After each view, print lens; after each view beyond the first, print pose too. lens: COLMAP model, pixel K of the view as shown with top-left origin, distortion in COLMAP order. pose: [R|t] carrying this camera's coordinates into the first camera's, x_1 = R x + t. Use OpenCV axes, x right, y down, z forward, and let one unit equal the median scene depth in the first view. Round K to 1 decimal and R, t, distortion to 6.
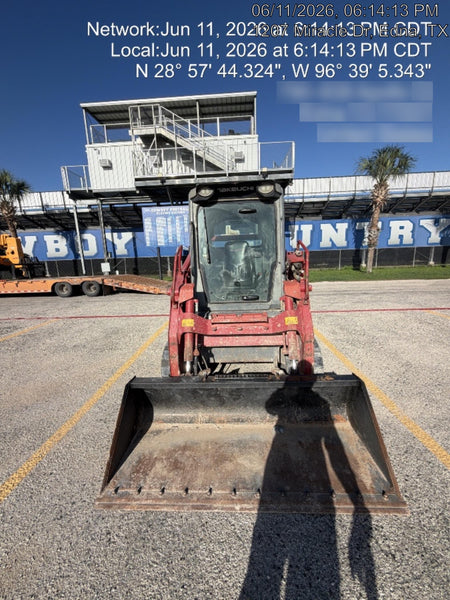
lens RADIAL K [[239.6, 0, 225.0], [0, 239.6, 300.0], [0, 0, 1]] dist [-0.001821, -0.000242]
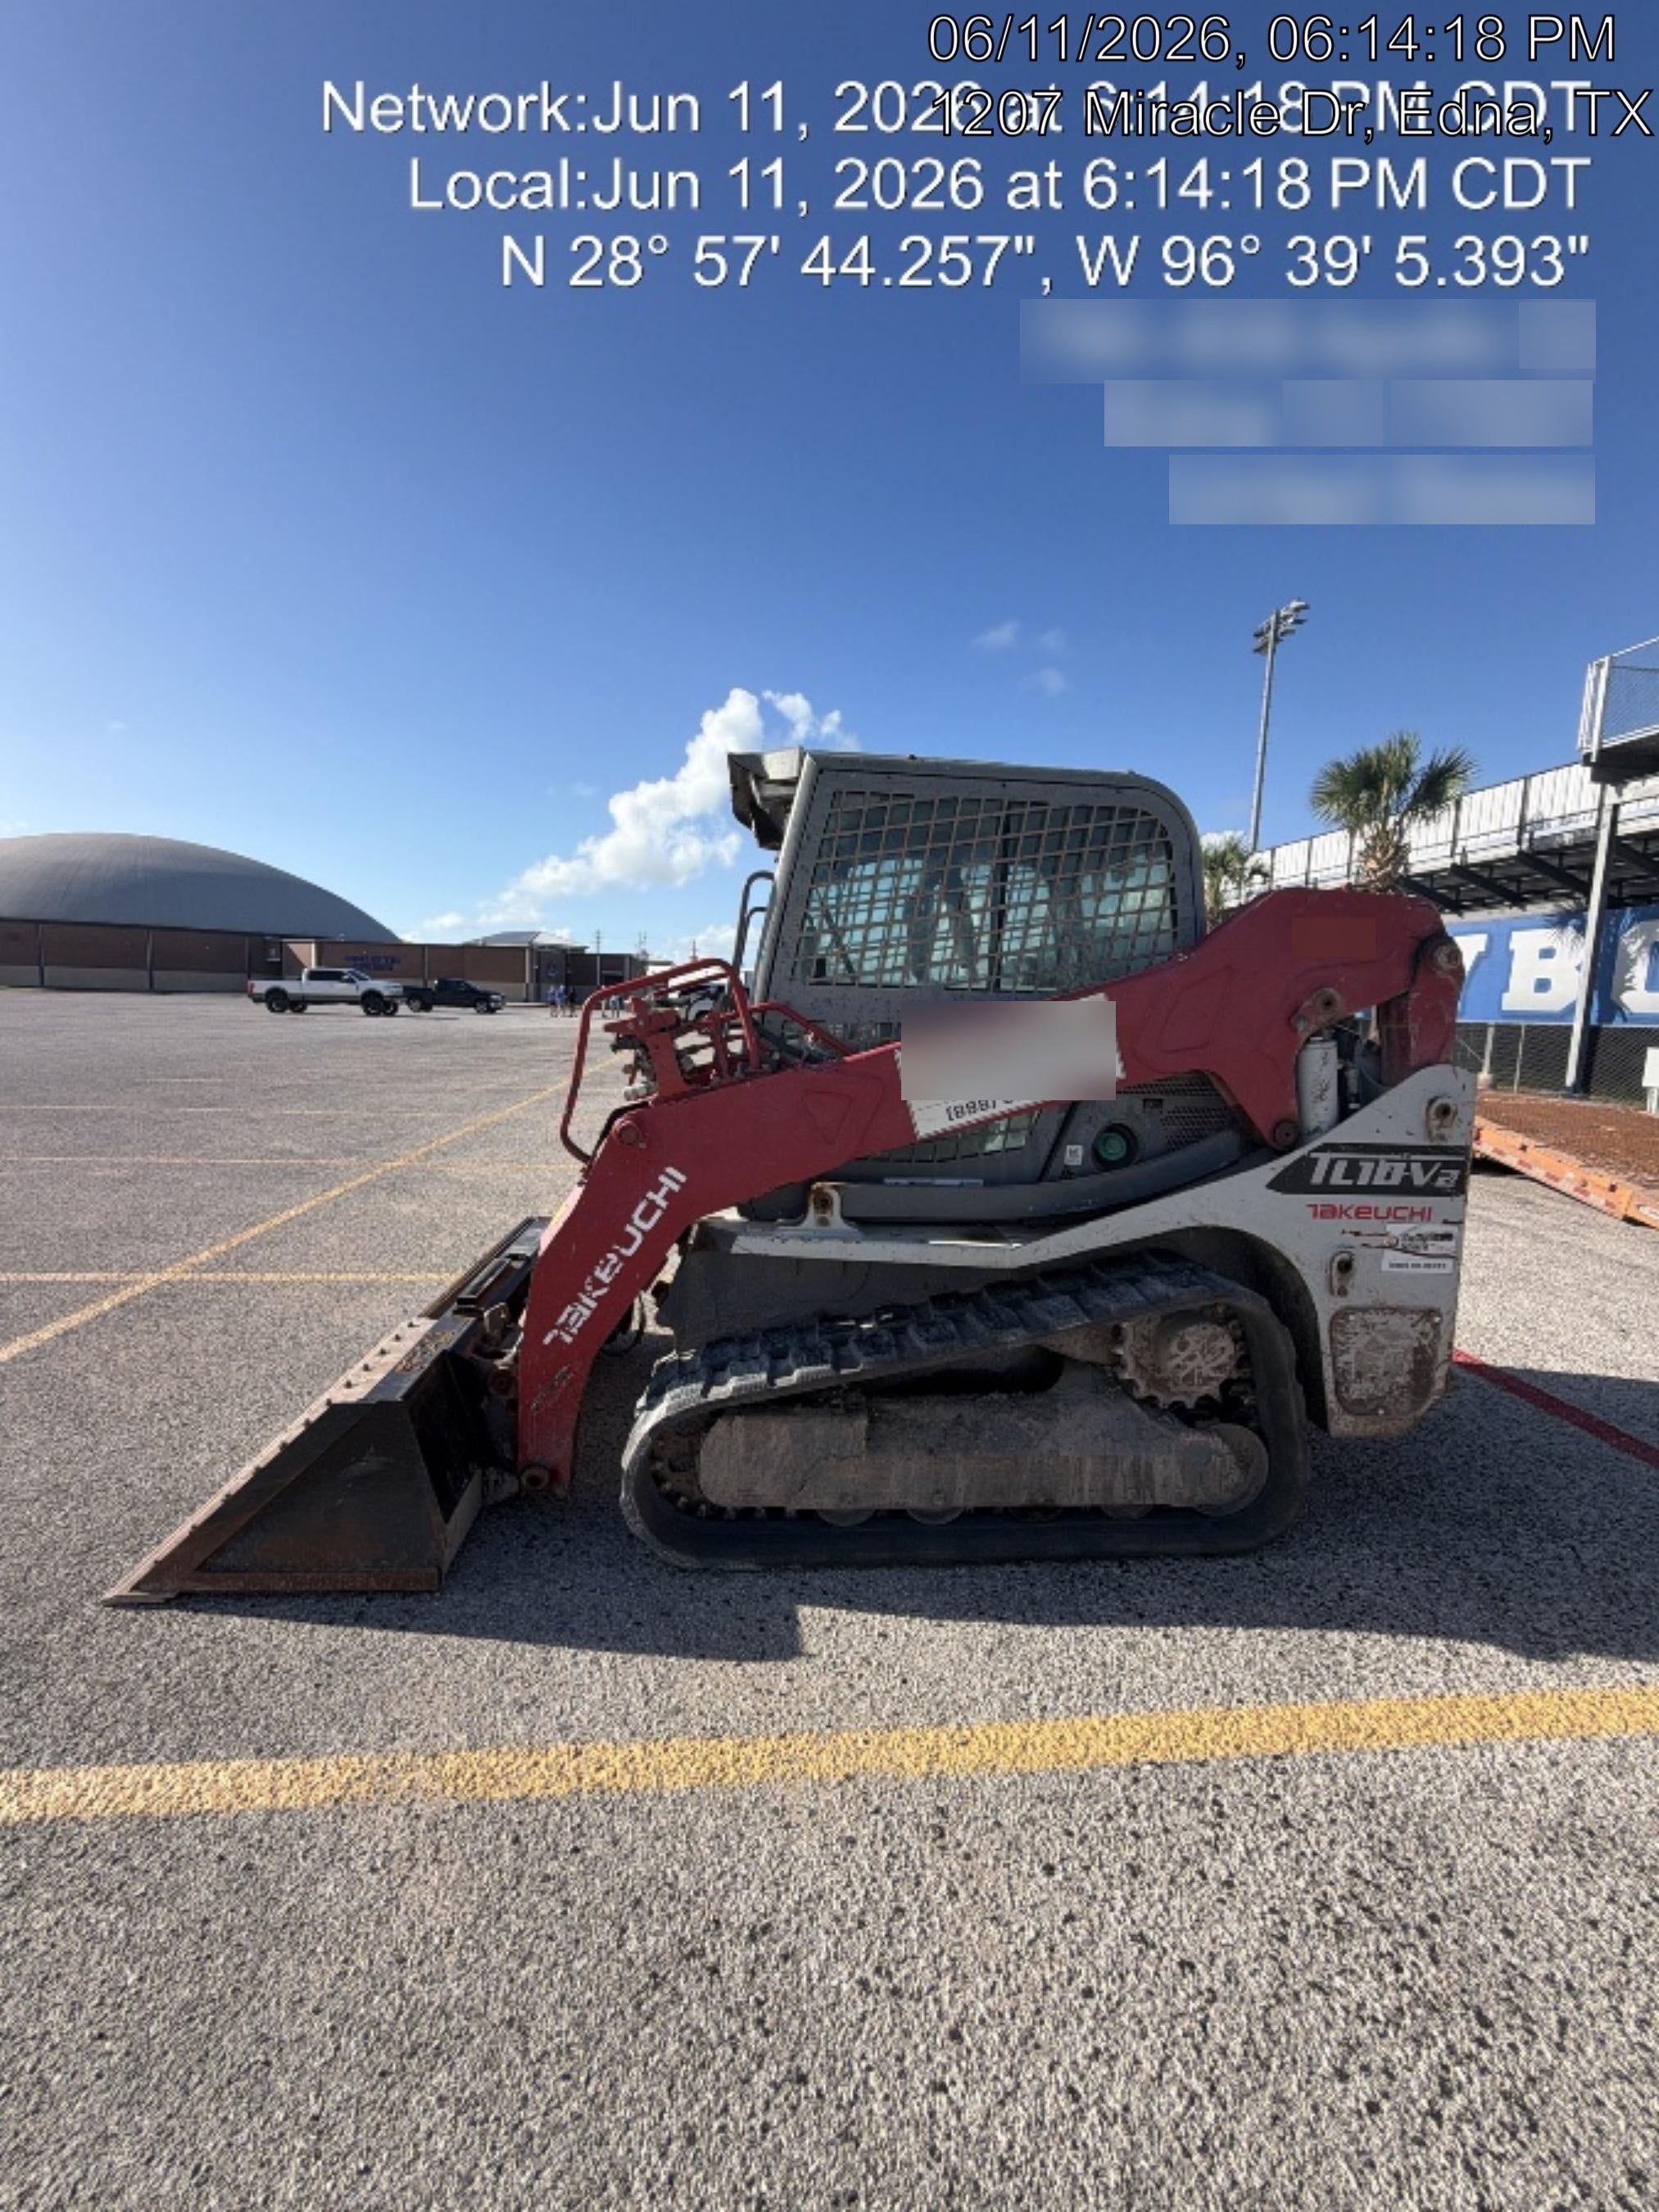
lens RADIAL K [[855.3, 0, 807.2], [0, 855.3, 1110.5], [0, 0, 1]] dist [-0.000541, -0.000105]
pose [[0.137225, 0.166504, -0.976445, 0.172512], [-0.222483, 0.965765, 0.133416, -0.032496], [0.965231, 0.198934, 0.169572, 0.135416]]
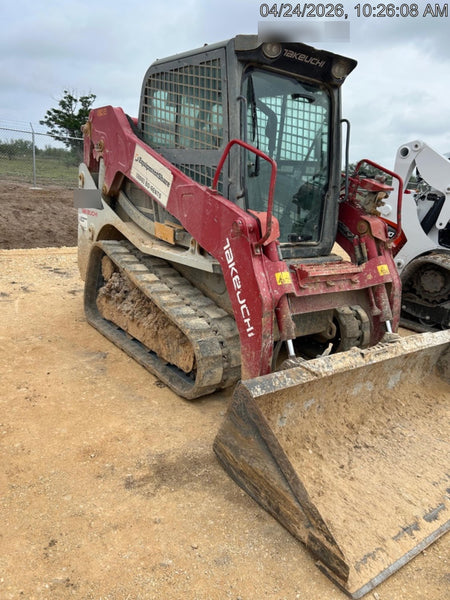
lens RADIAL K [[448.6, 0, 223.9], [0, 448.6, 296.6], [0, 0, 1]] dist [0.059959, -0.081251]
pose [[0.764627, -0.060994, 0.641581, -0.126322], [-0.003522, 0.995101, 0.098800, 0.003877], [-0.644464, -0.077805, 0.760666, 0.029700]]
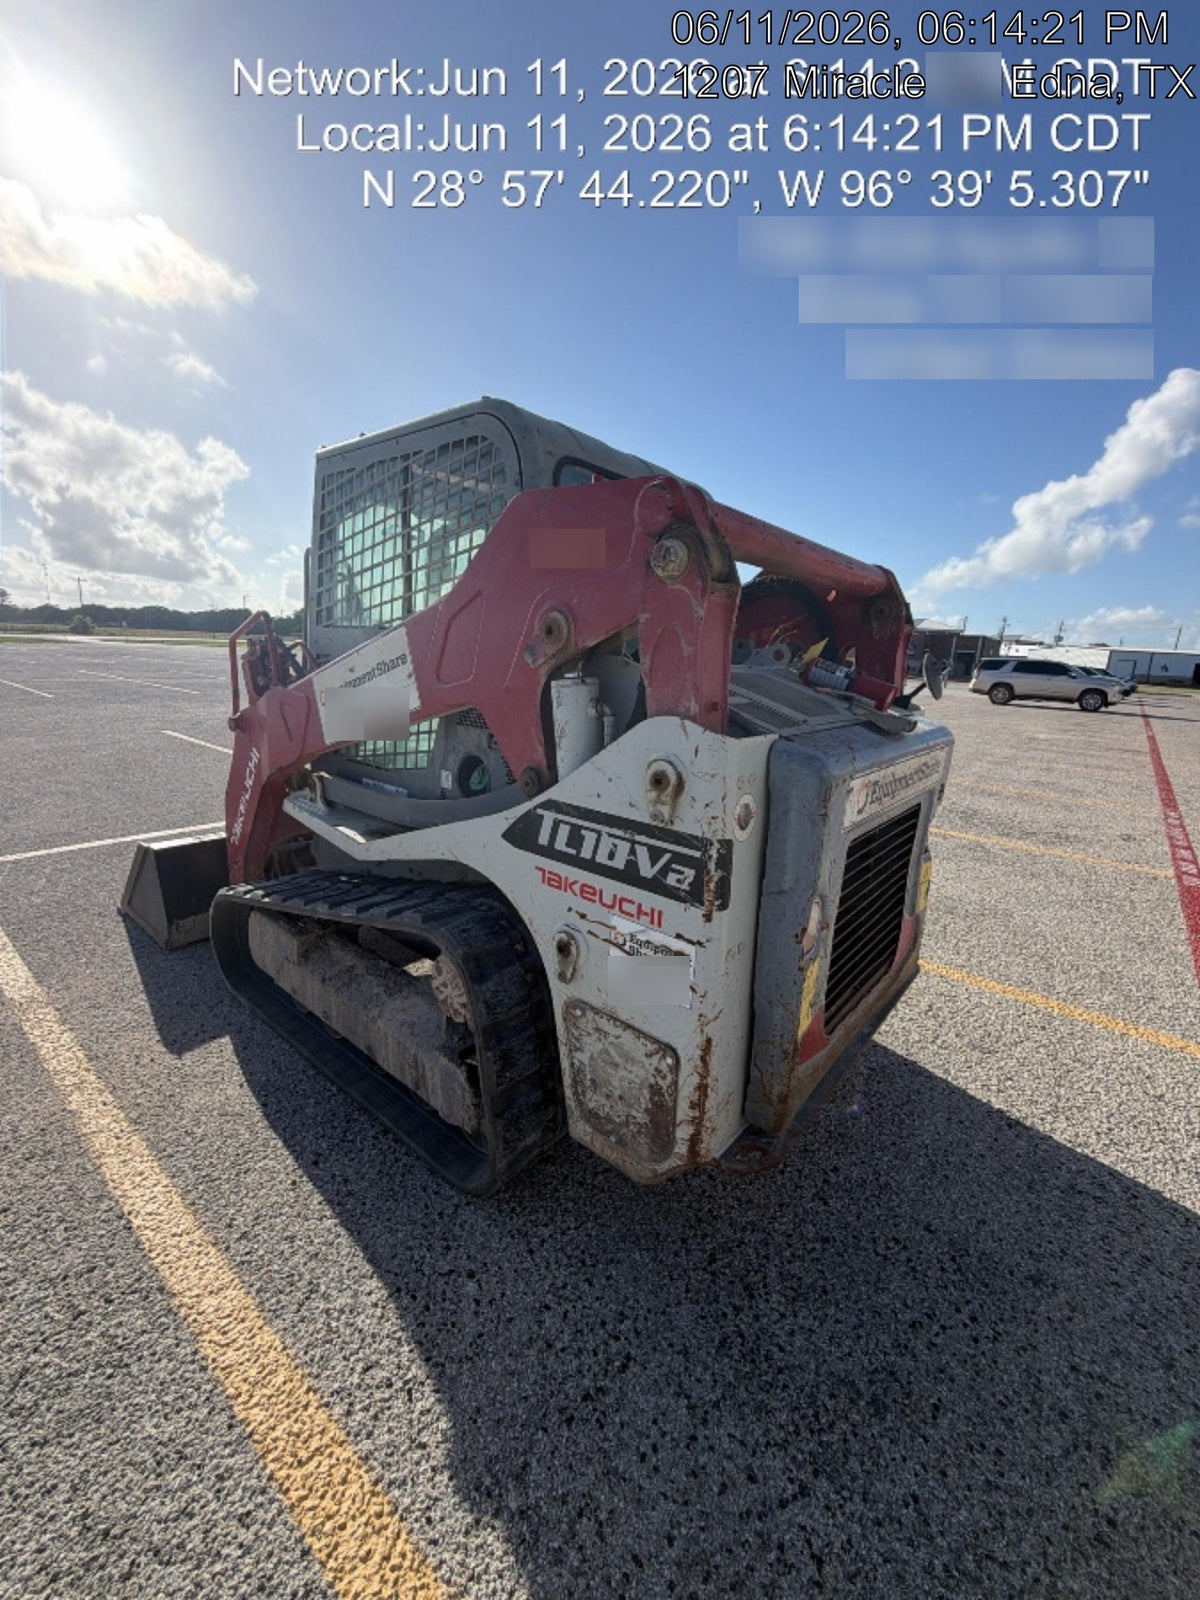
lens RADIAL K [[619.0, 0, 624.5], [0, 619.0, 801.6], [0, 0, 1]] dist [-0.001597, -0.000163]
pose [[-0.576808, 0.200603, -0.791866, 0.113217], [-0.170650, 0.918399, 0.356962, -0.058369], [0.798856, 0.341030, -0.495507, 0.285355]]
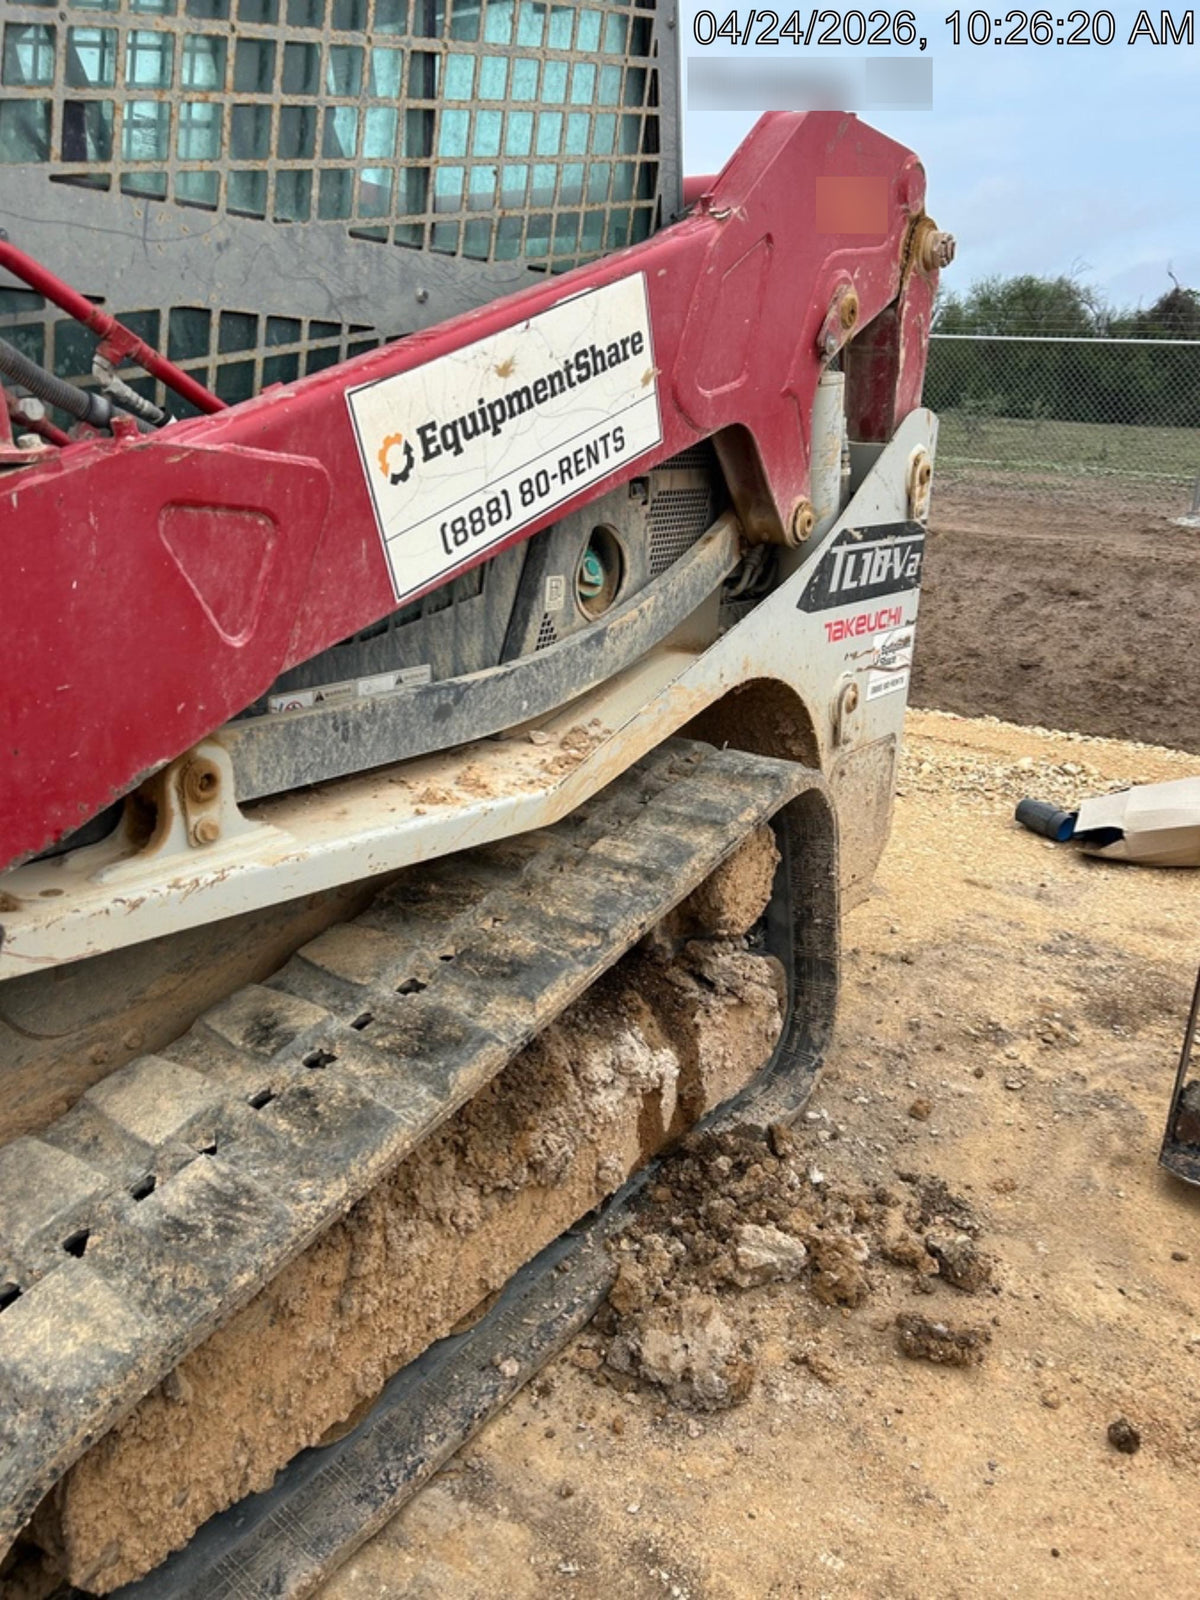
lens RADIAL K [[1199.9, 0, 584.1], [0, 1199.9, 800.2], [0, 0, 1]] dist [0.046437, -0.060772]
pose [[0.831192, 0.243346, -0.499903, 0.102790], [-0.173312, 0.967733, 0.182911, -0.018765], [0.528283, -0.065395, 0.846546, 0.111621]]
